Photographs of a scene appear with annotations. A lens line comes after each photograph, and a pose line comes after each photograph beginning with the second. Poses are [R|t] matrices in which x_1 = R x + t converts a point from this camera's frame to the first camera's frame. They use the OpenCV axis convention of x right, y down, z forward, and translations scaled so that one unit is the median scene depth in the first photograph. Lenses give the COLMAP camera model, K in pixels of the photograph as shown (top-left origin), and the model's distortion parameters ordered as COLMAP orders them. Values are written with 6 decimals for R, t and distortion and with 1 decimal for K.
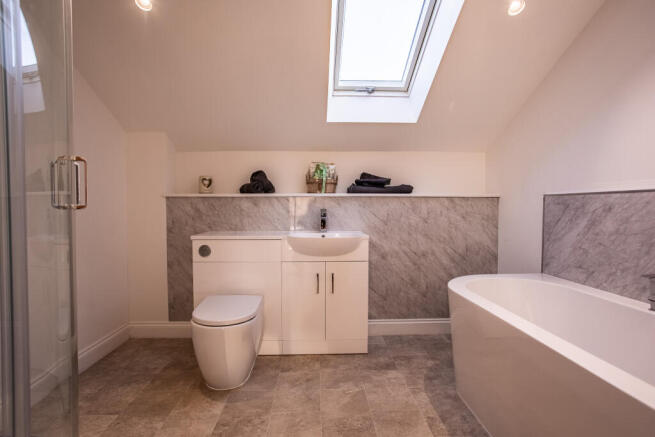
lens RADIAL K [[326.6, 0, 327.5], [0, 326.6, 218.5], [0, 0, 1]] dist [-0.024734, 0.000712]
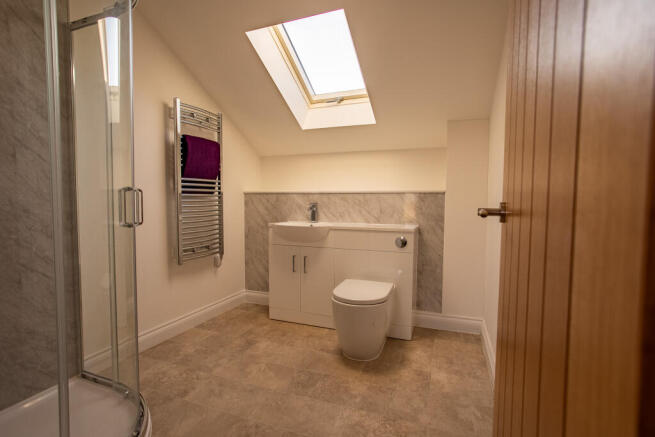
lens RADIAL K [[326.6, 0, 327.5], [0, 326.6, 218.5], [0, 0, 1]] dist [-0.024734, 0.000712]
pose [[0.376868, -0.051227, 0.924849, -0.748350], [0.028432, 0.998639, 0.043729, -0.010189], [-0.925830, 0.009815, 0.377812, 0.344771]]
